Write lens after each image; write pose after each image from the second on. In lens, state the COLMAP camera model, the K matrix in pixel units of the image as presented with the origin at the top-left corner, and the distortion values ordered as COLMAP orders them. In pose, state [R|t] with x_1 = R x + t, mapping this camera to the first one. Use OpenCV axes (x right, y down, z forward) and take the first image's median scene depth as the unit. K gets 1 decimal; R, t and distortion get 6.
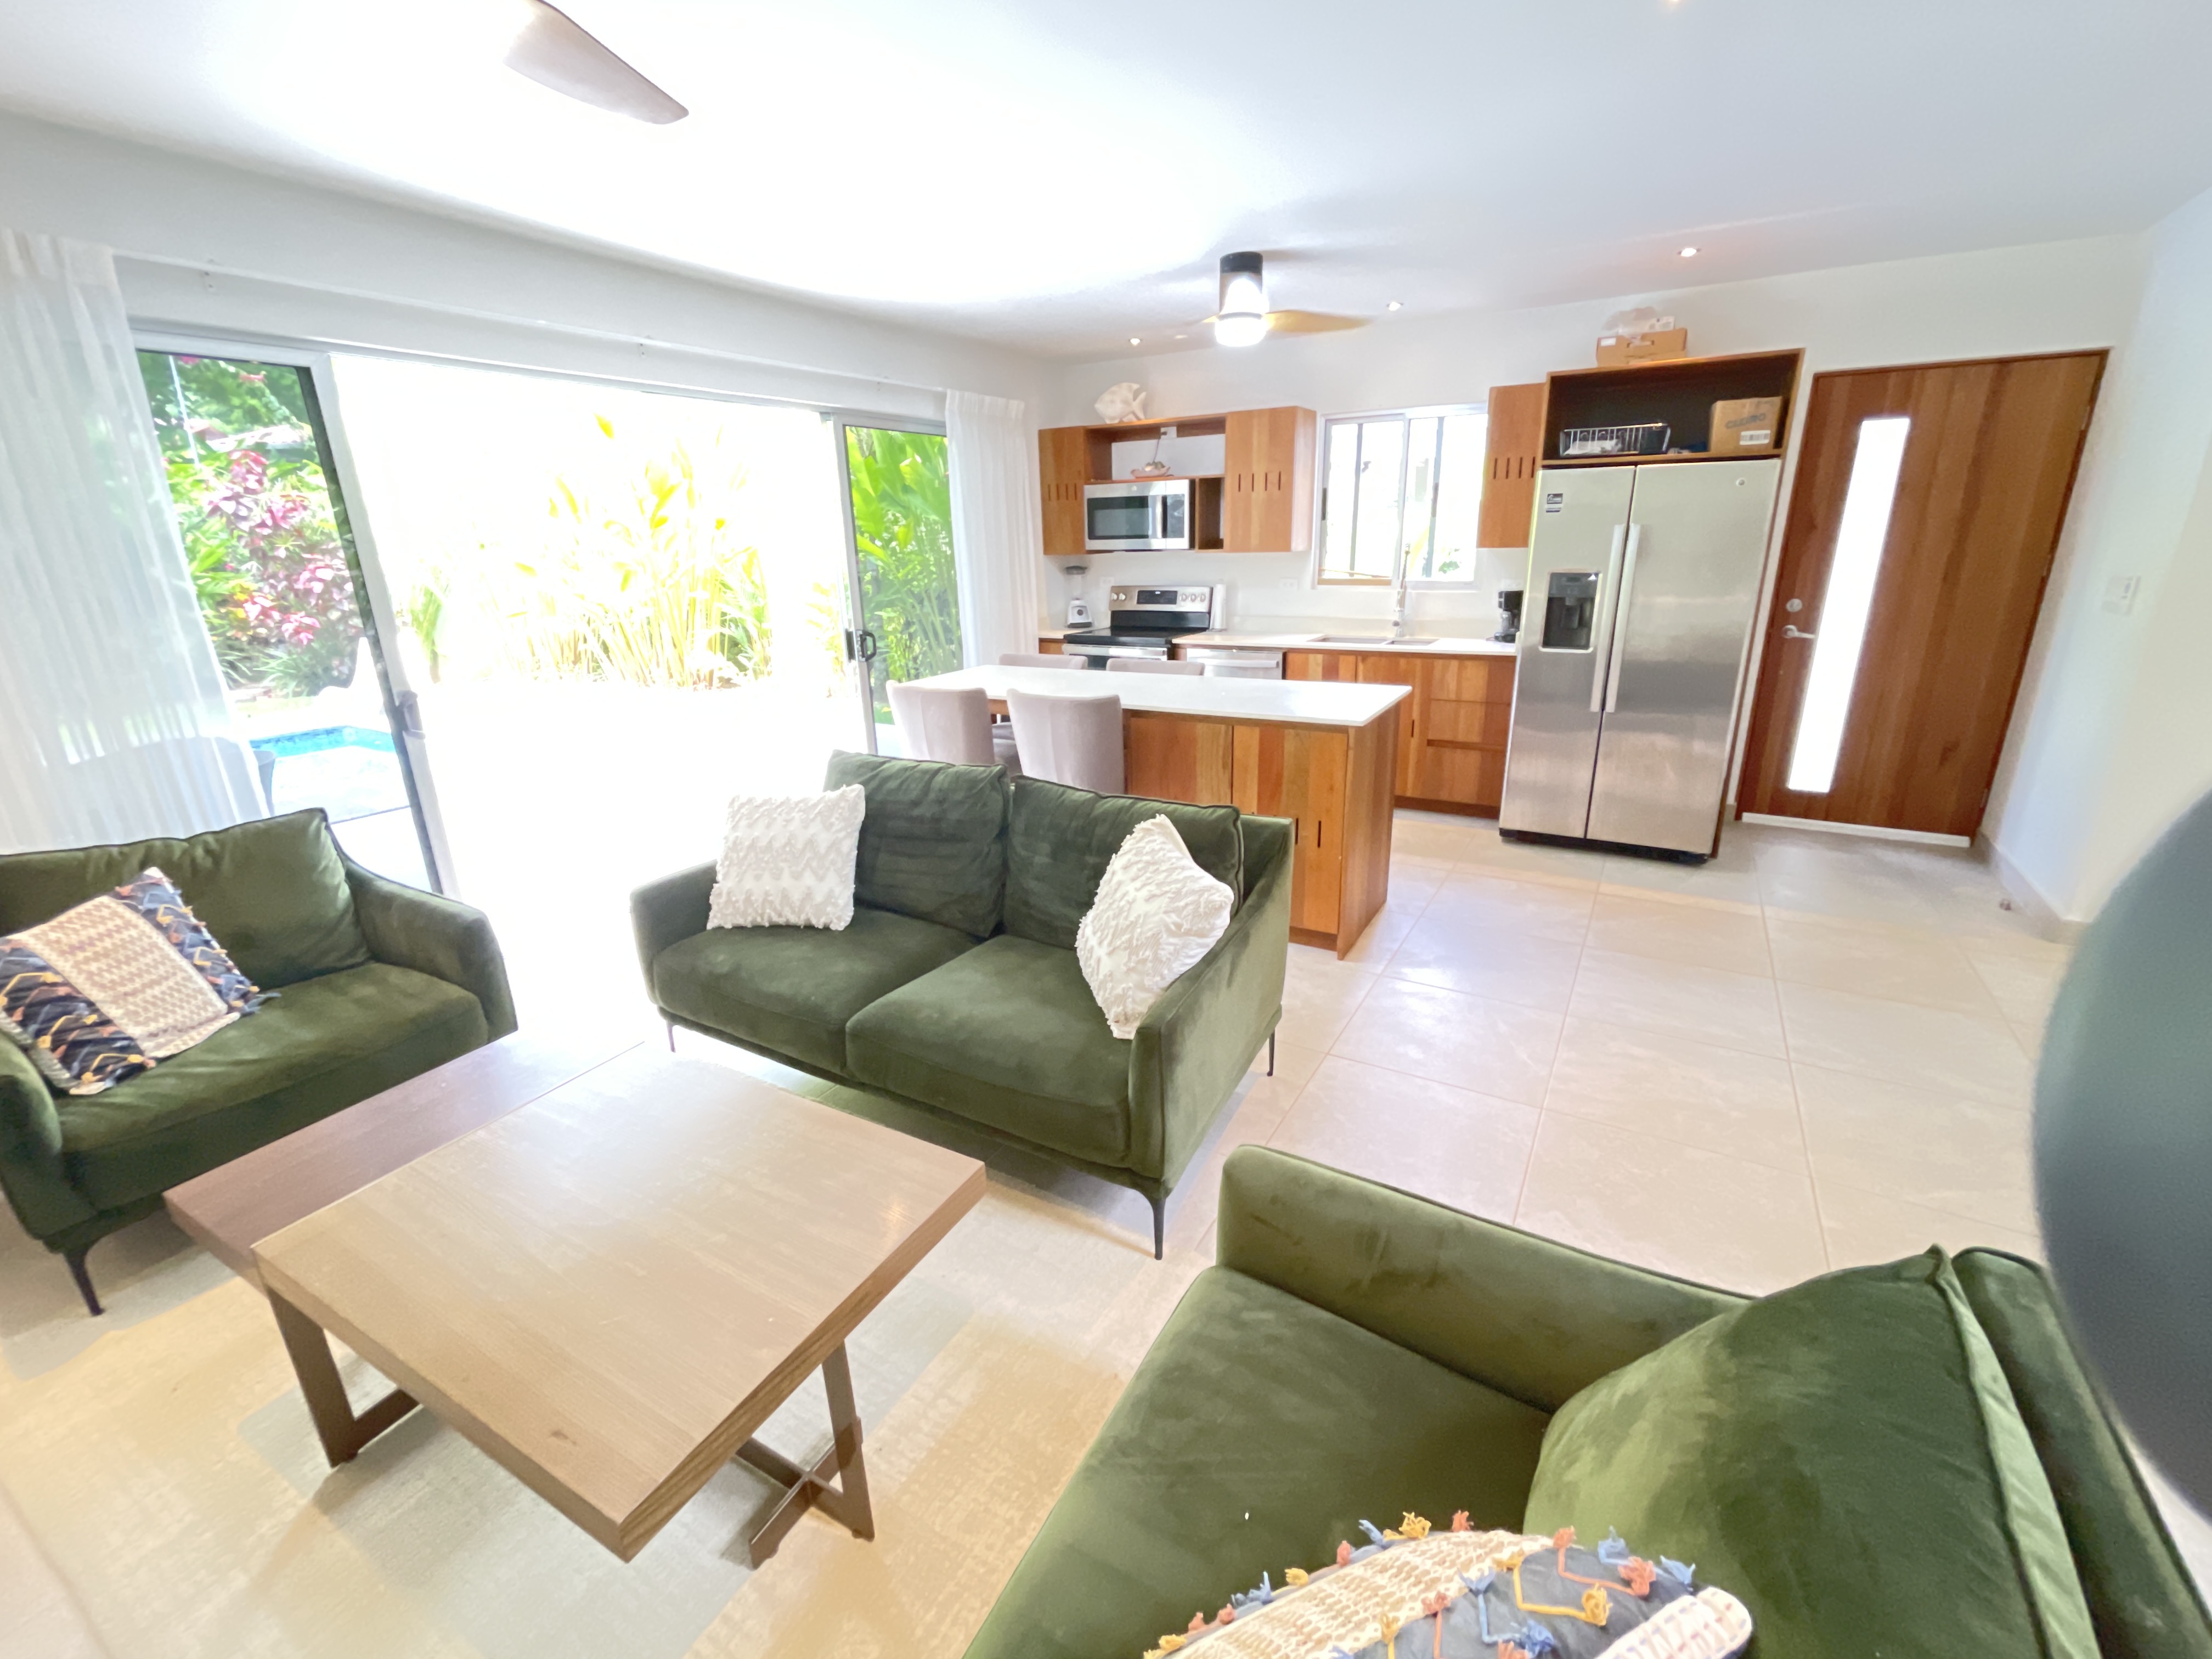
lens RADIAL K [[935.9, 0, 1098.5], [0, 935.9, 827.2], [0, 0, 1]] dist [0.000703, 0.000017]
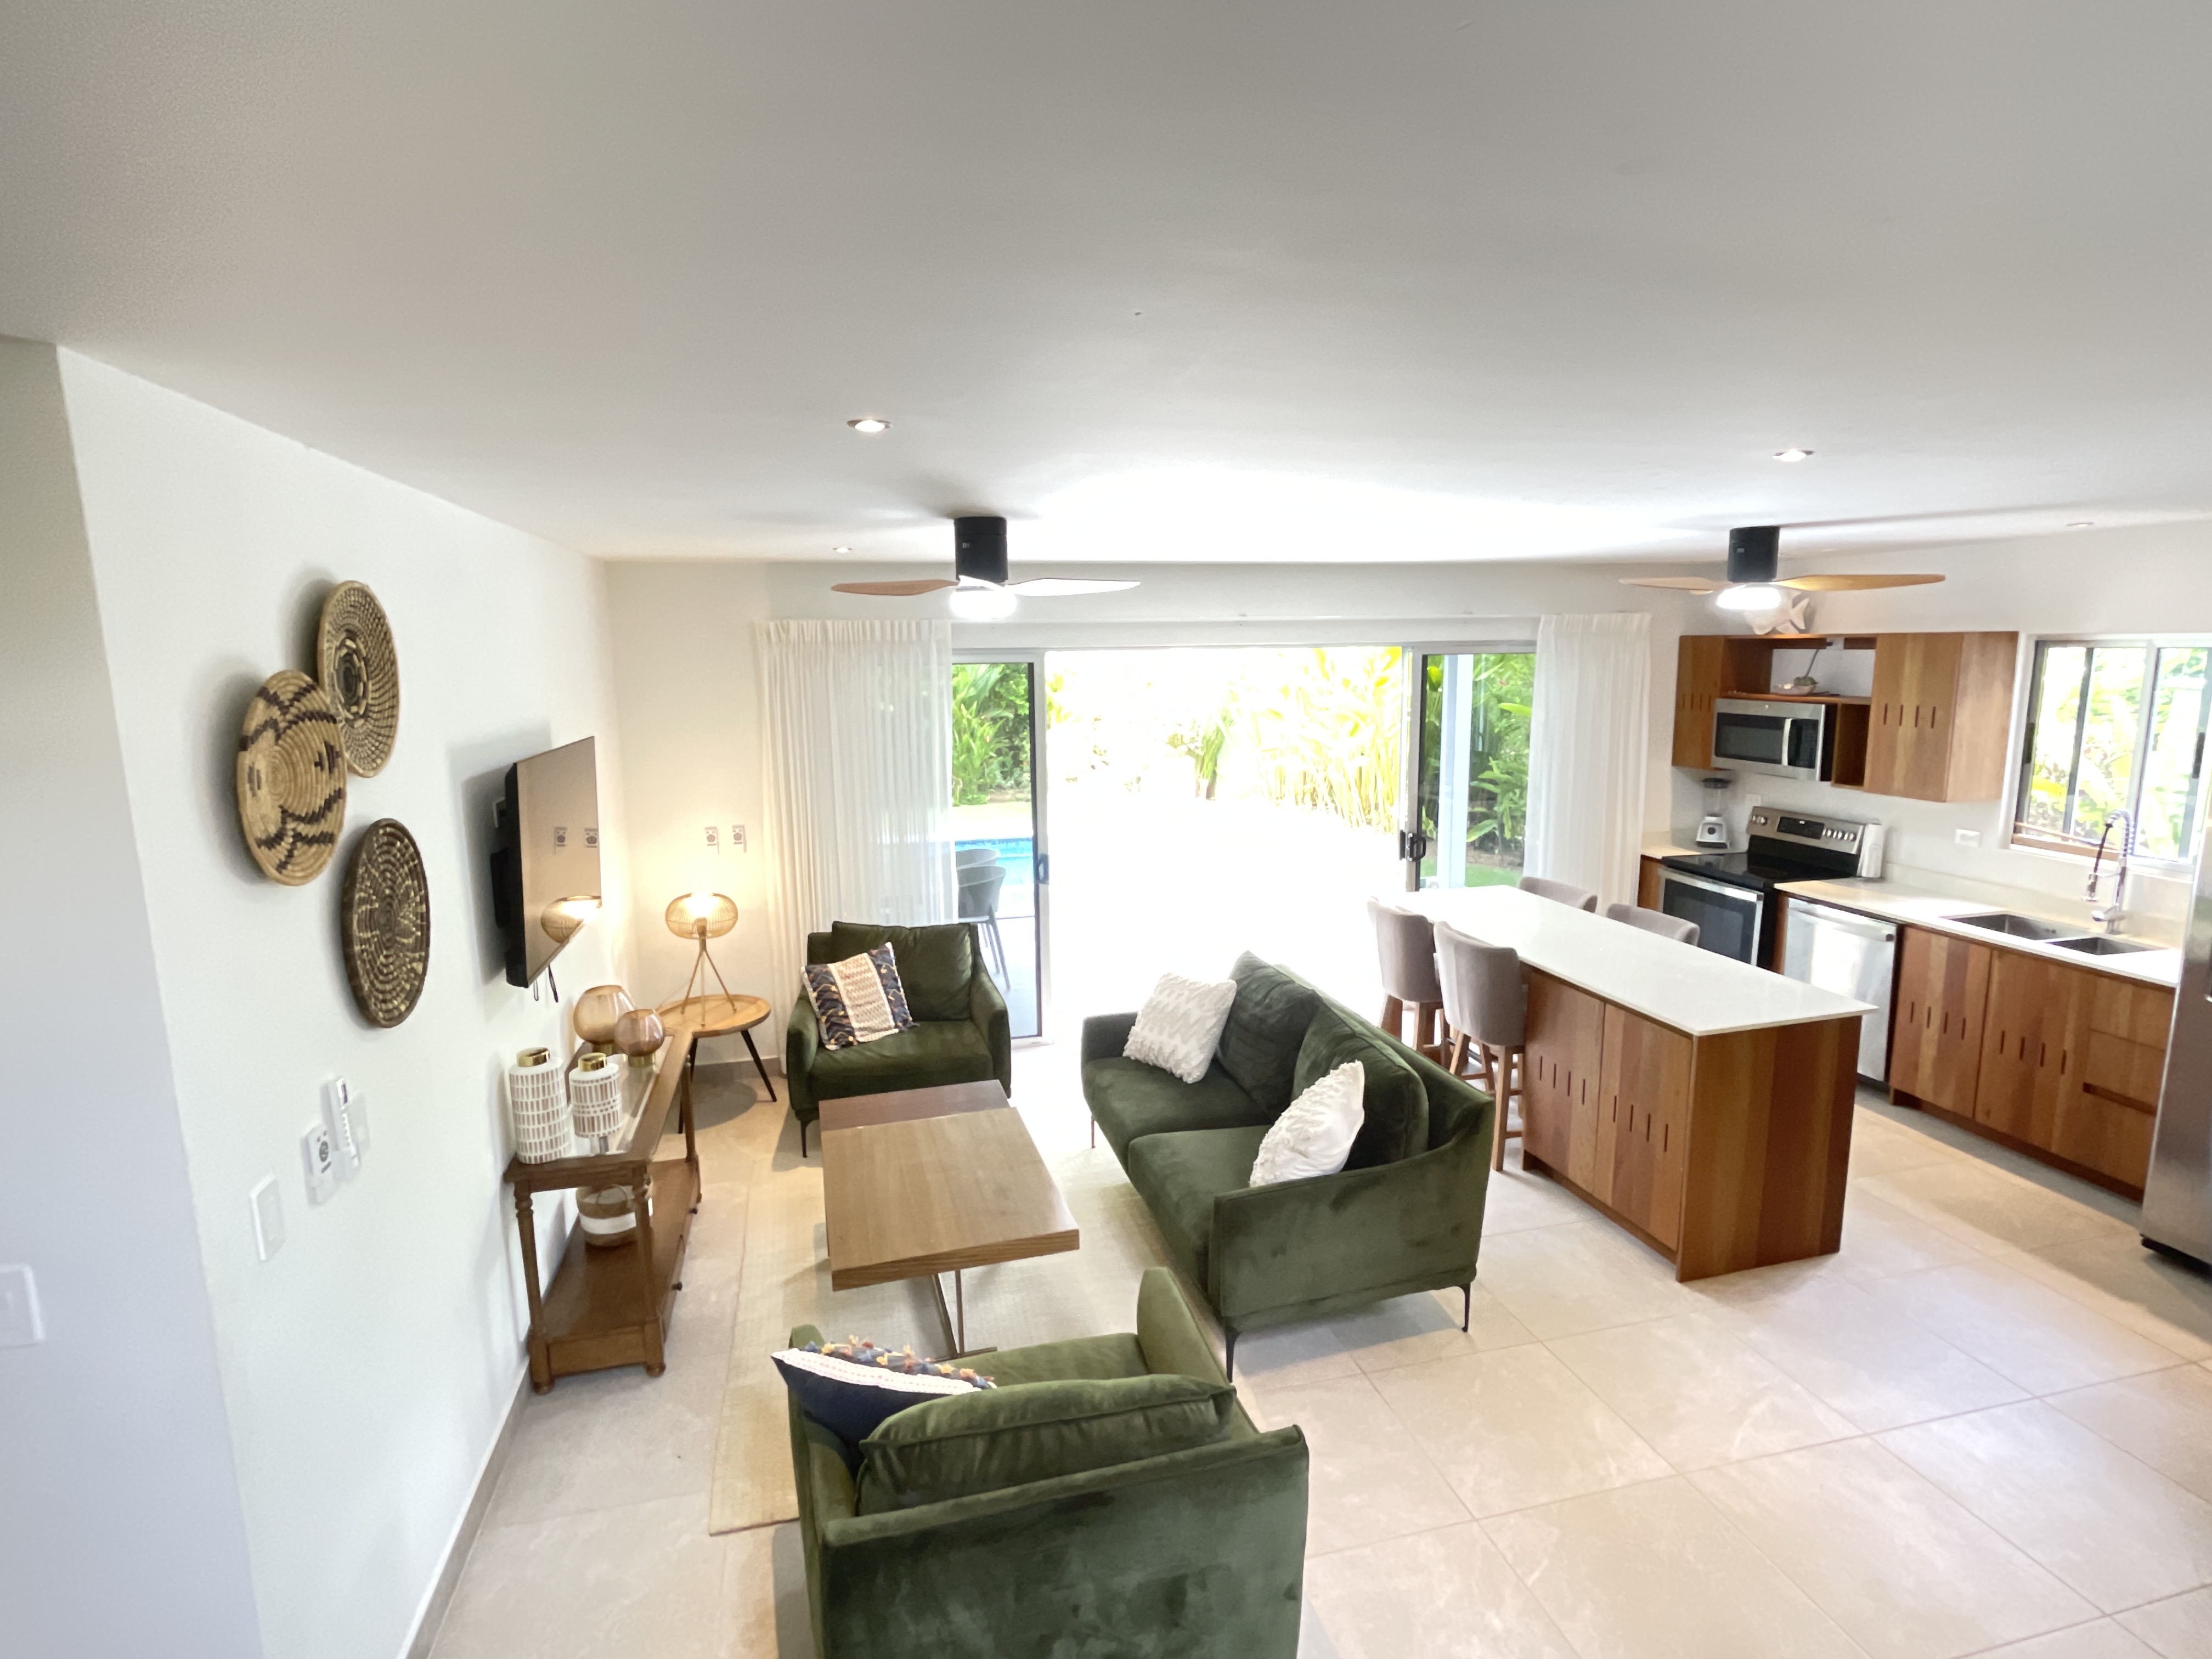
lens RADIAL K [[1128.9, 0, 1100.8], [0, 1128.9, 829.4], [0, 0, 1]] dist [-0.004290, 0.002181]
pose [[0.705153, 0.129974, -0.697040, 0.690056], [-0.215965, 0.975717, -0.036541, -0.153440], [0.675365, 0.176303, 0.716100, -0.309038]]
